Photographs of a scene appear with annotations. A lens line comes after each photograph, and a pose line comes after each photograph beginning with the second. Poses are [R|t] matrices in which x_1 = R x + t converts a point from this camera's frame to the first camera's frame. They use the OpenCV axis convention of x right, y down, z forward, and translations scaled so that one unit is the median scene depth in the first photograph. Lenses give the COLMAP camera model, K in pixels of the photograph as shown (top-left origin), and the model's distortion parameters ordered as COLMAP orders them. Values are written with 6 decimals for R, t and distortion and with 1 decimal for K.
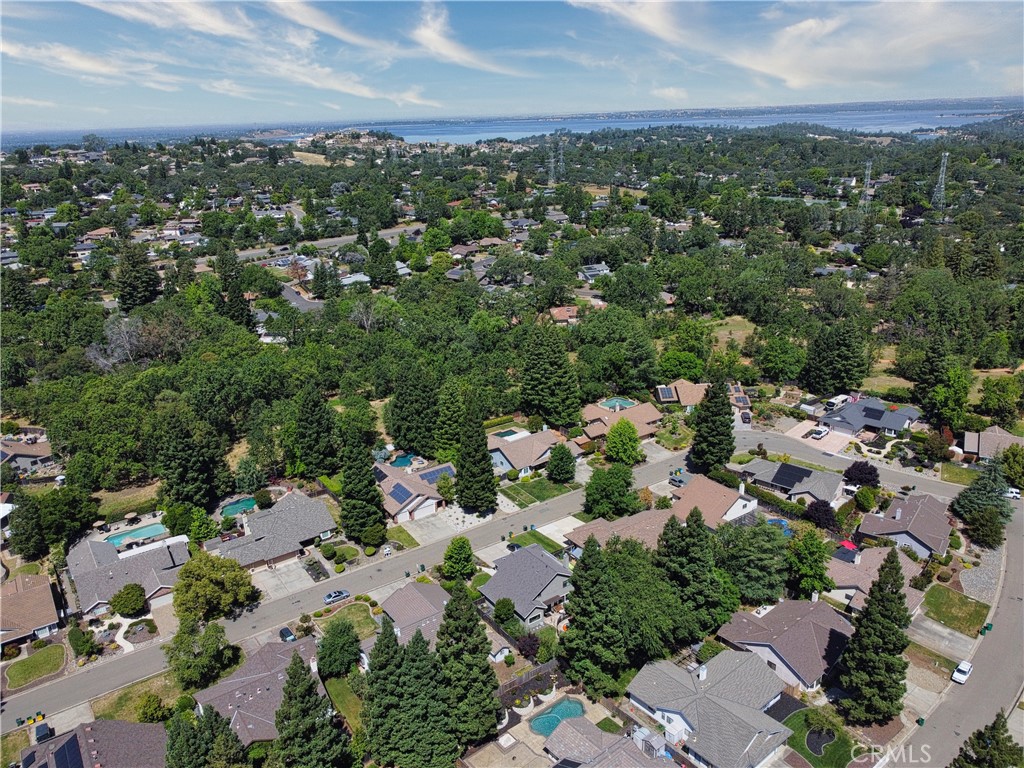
lens RADIAL K [[775.8, 0, 512.0], [0, 775.8, 384.0], [0, 0, 1]] dist [-0.001483, -0.002043]
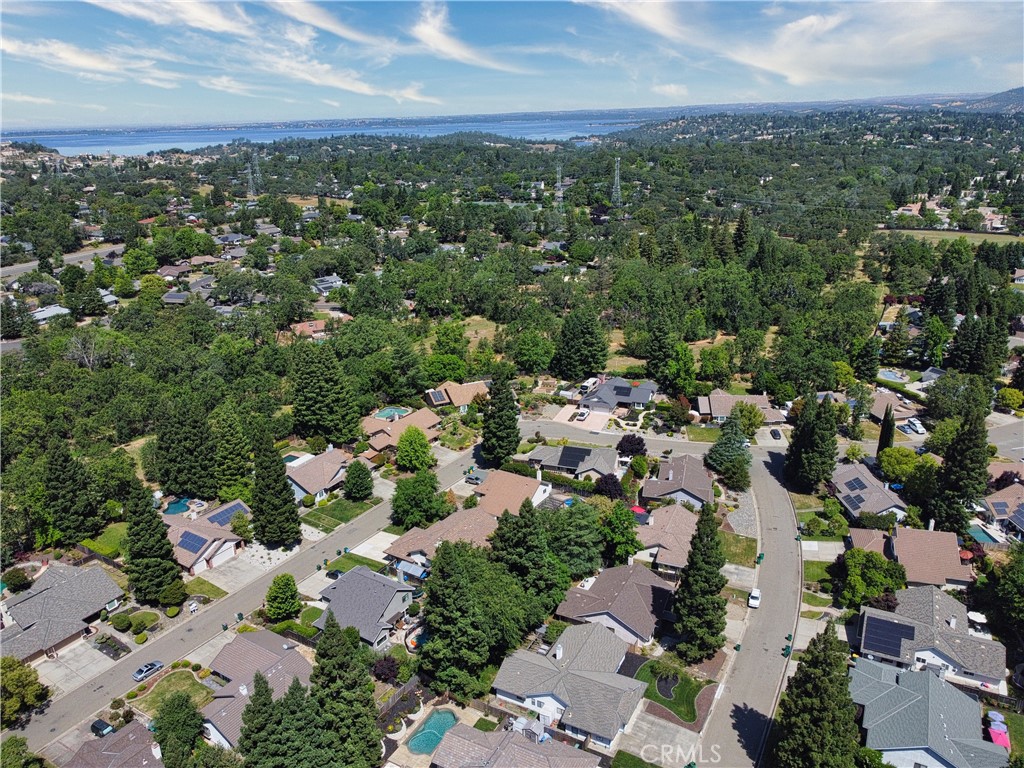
lens RADIAL K [[775.8, 0, 512.0], [0, 775.8, 384.0], [0, 0, 1]] dist [-0.001483, -0.002043]
pose [[0.925356, -0.118999, 0.359938, -0.087912], [0.122785, 0.992356, 0.012419, -0.005940], [-0.358664, 0.032703, 0.932894, 0.015712]]
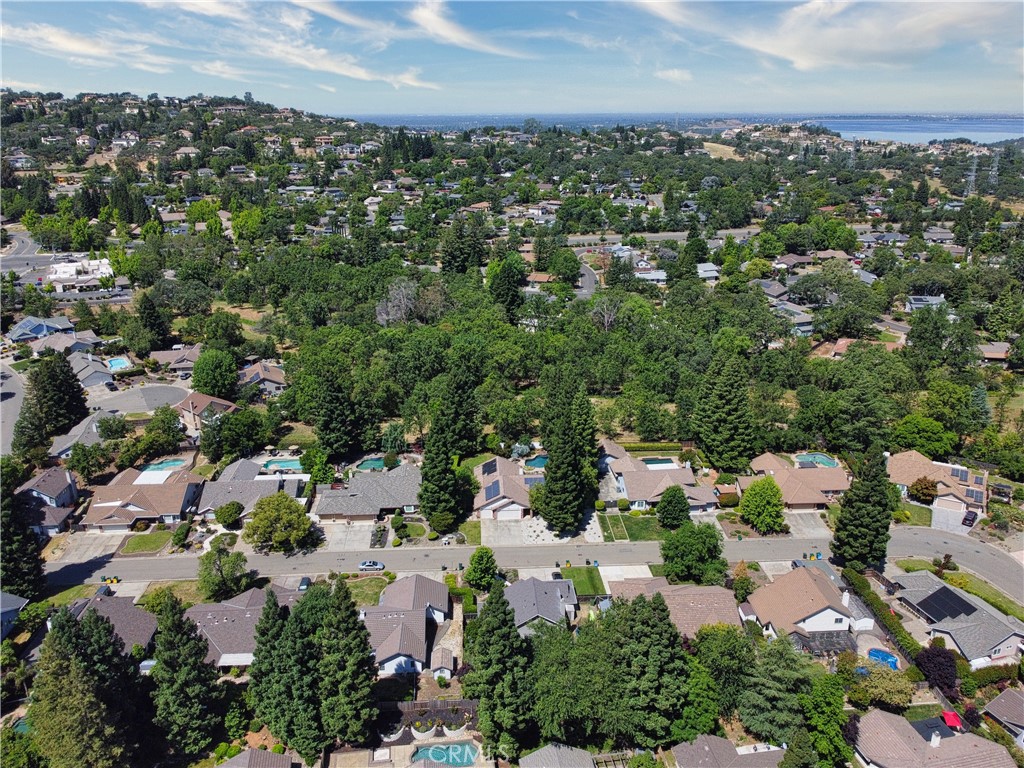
lens RADIAL K [[775.8, 0, 512.0], [0, 775.8, 384.0], [0, 0, 1]] dist [-0.001483, -0.002043]
pose [[0.851637, 0.199070, -0.484856, 0.288813], [-0.193410, 0.979139, 0.062291, -0.052280], [0.487141, 0.040727, 0.872373, 0.114174]]
